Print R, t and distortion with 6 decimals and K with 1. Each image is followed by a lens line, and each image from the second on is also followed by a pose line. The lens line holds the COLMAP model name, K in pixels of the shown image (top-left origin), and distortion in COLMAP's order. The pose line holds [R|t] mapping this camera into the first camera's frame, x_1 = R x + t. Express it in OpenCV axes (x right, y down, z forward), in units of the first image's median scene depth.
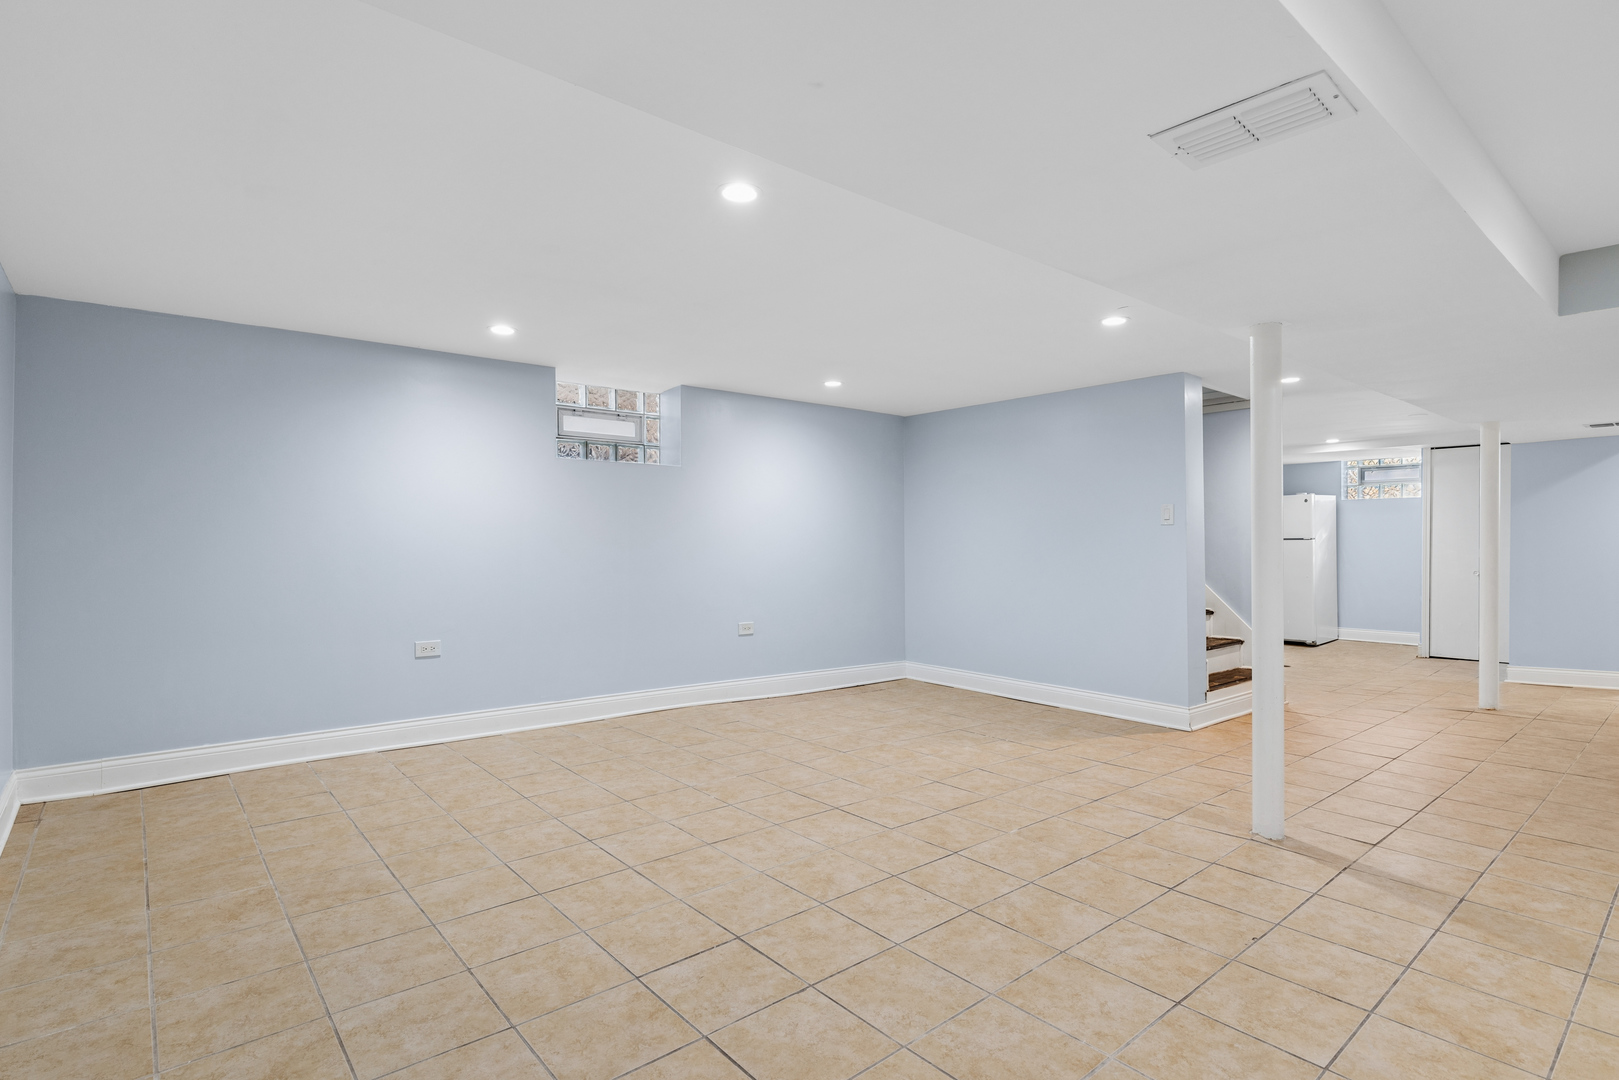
lens RADIAL K [[805.3, 0, 812.1], [0, 805.3, 541.8], [0, 0, 1]] dist [-0.007986, 0.000284]
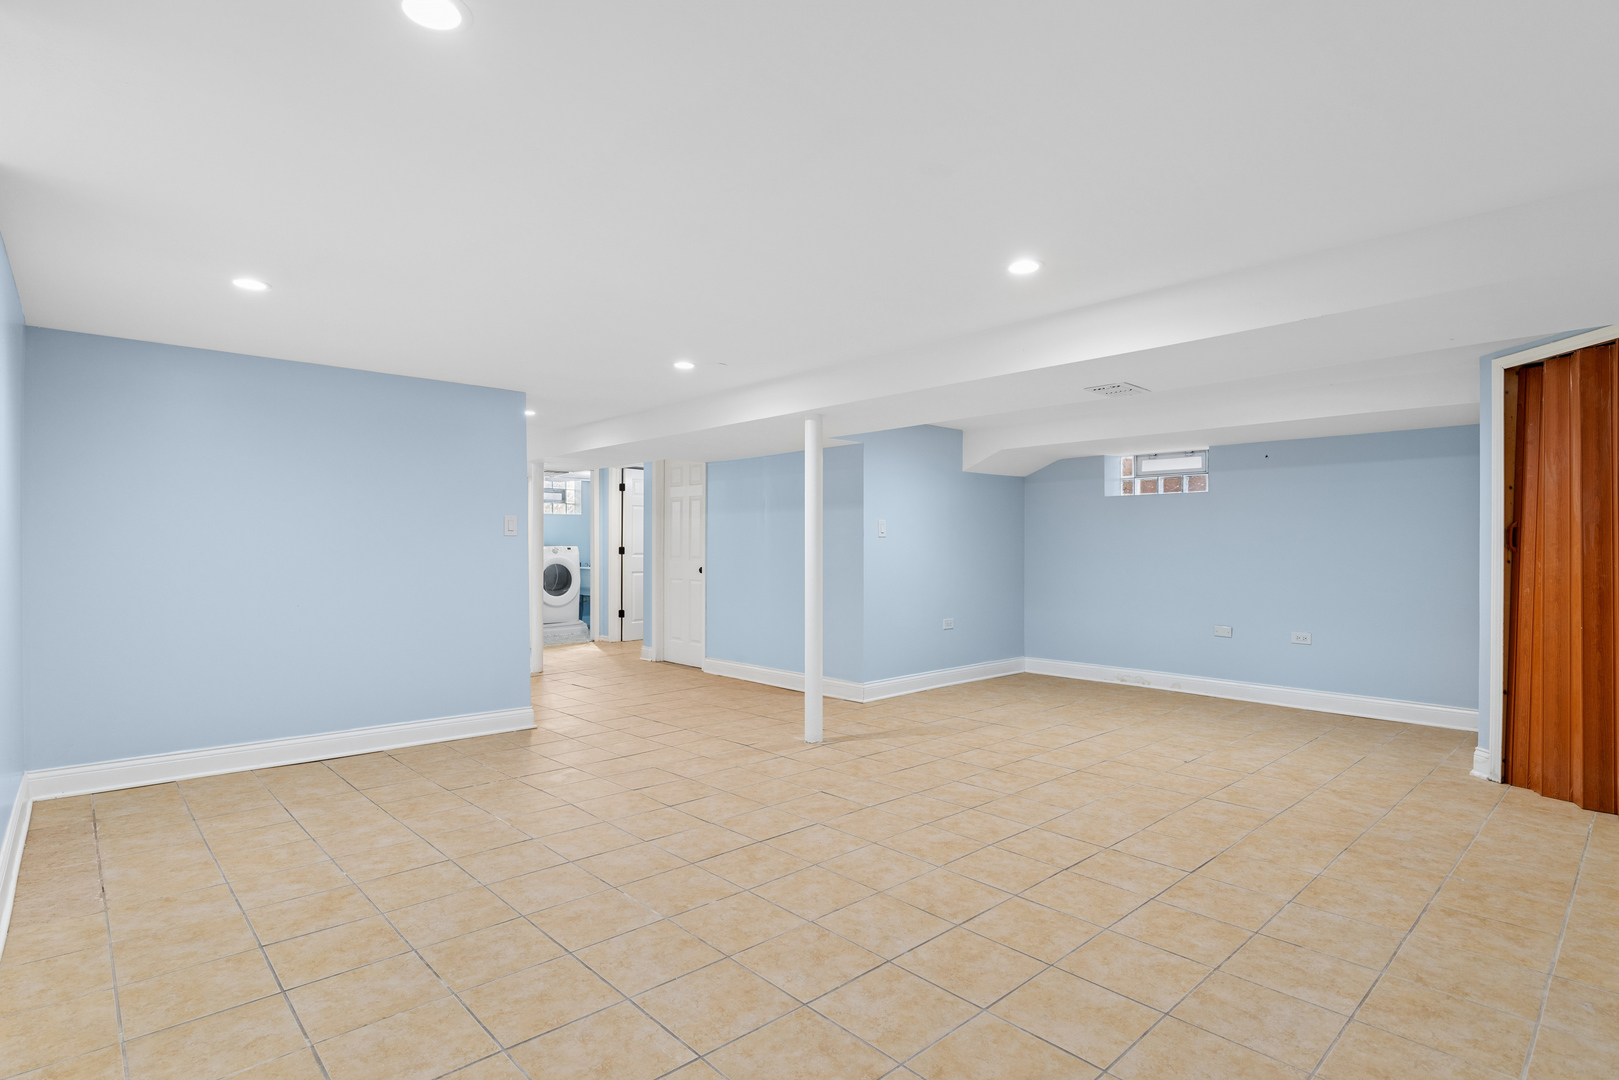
lens RADIAL K [[805.3, 0, 812.1], [0, 805.3, 541.8], [0, 0, 1]] dist [-0.007986, 0.000284]
pose [[-0.045132, 0.005716, 0.998965, -1.143718], [-0.001684, 0.999982, -0.005798, -0.014996], [-0.998980, -0.001944, -0.045122, 1.238629]]
